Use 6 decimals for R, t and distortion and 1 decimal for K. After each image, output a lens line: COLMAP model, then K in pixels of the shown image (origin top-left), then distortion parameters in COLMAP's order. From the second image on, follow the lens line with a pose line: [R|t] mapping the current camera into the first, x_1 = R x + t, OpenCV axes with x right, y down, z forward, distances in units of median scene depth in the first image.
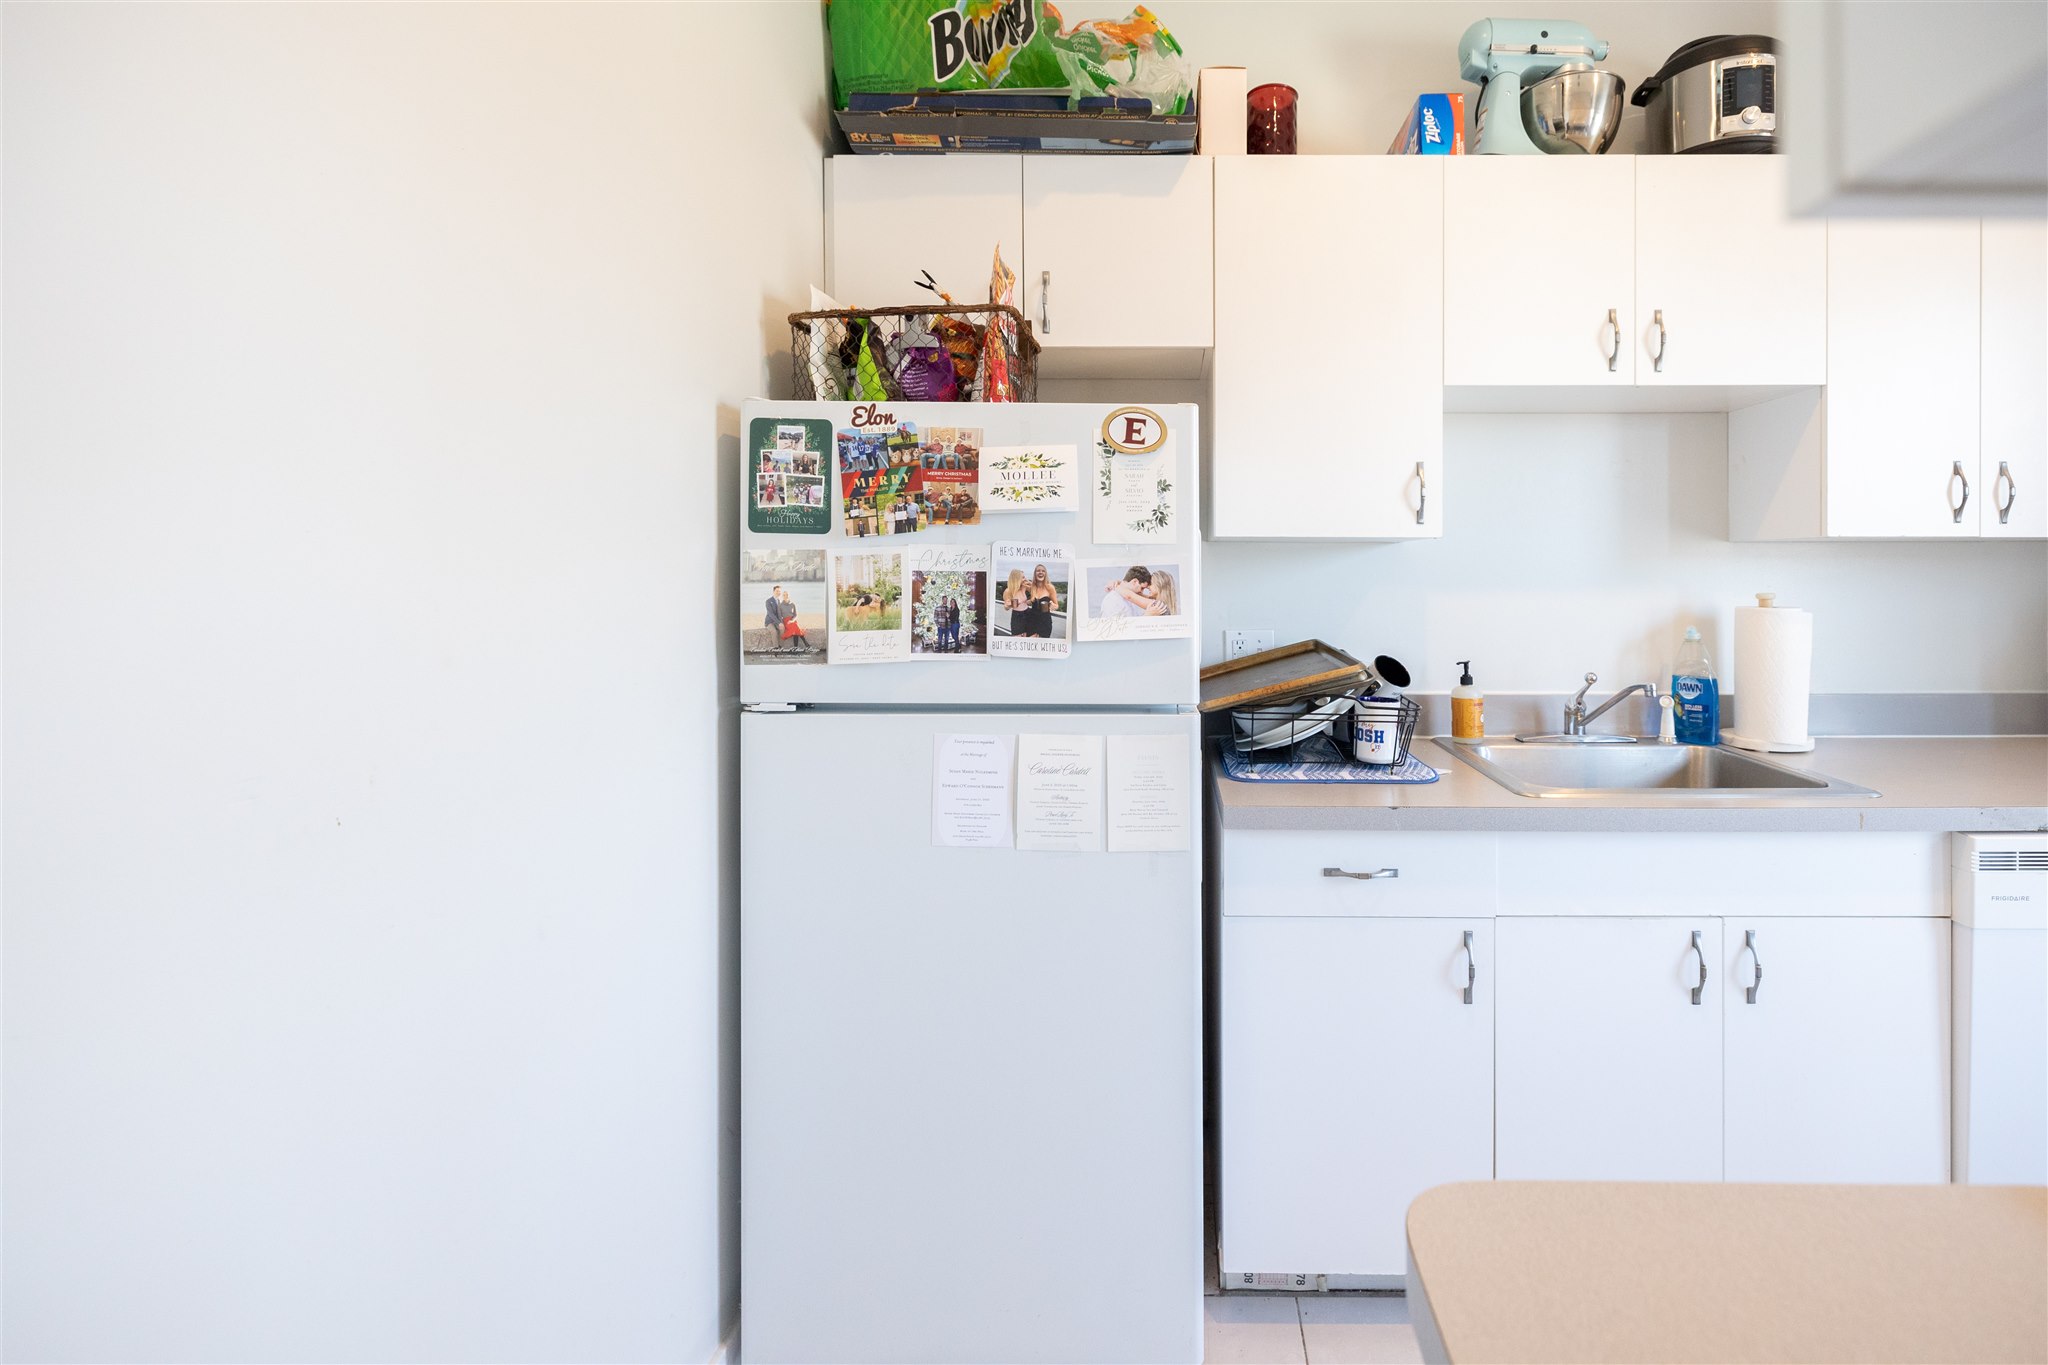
lens RADIAL K [[904.3, 0, 1131.9], [0, 904.3, 562.5], [0, 0, 1]] dist [-0.000222, -0.000265]
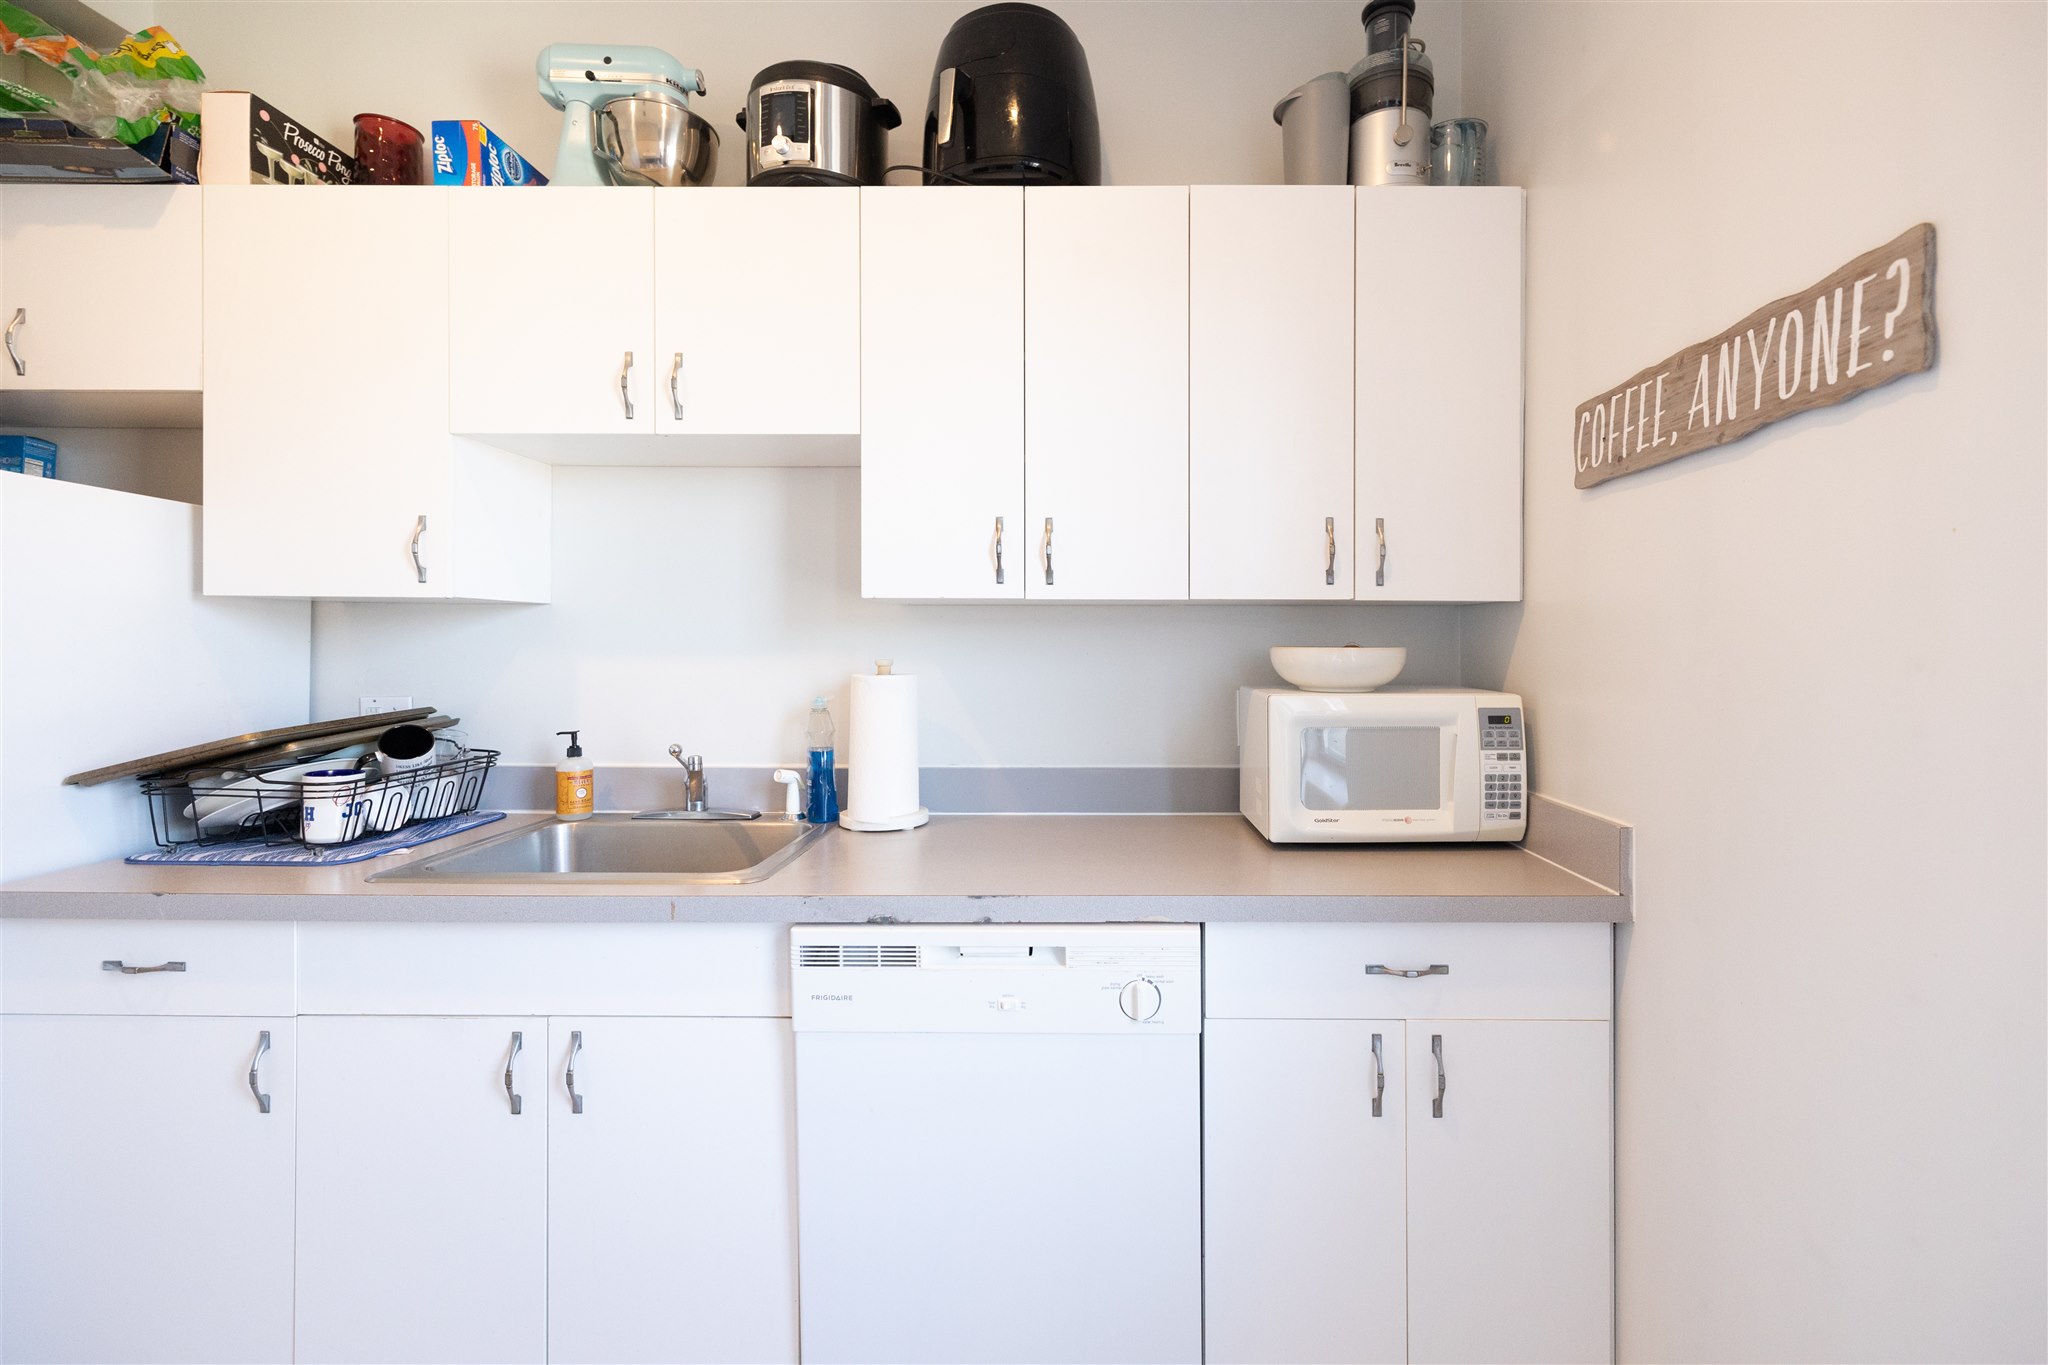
lens RADIAL K [[904.3, 0, 1070.3], [0, 904.3, 618.7], [0, 0, 1]] dist [-0.000222, -0.000265]
pose [[0.999978, 0.005088, 0.004243, 0.982231], [-0.005031, 0.999897, -0.013456, 0.003512], [-0.004311, 0.013434, 0.999900, 0.074176]]
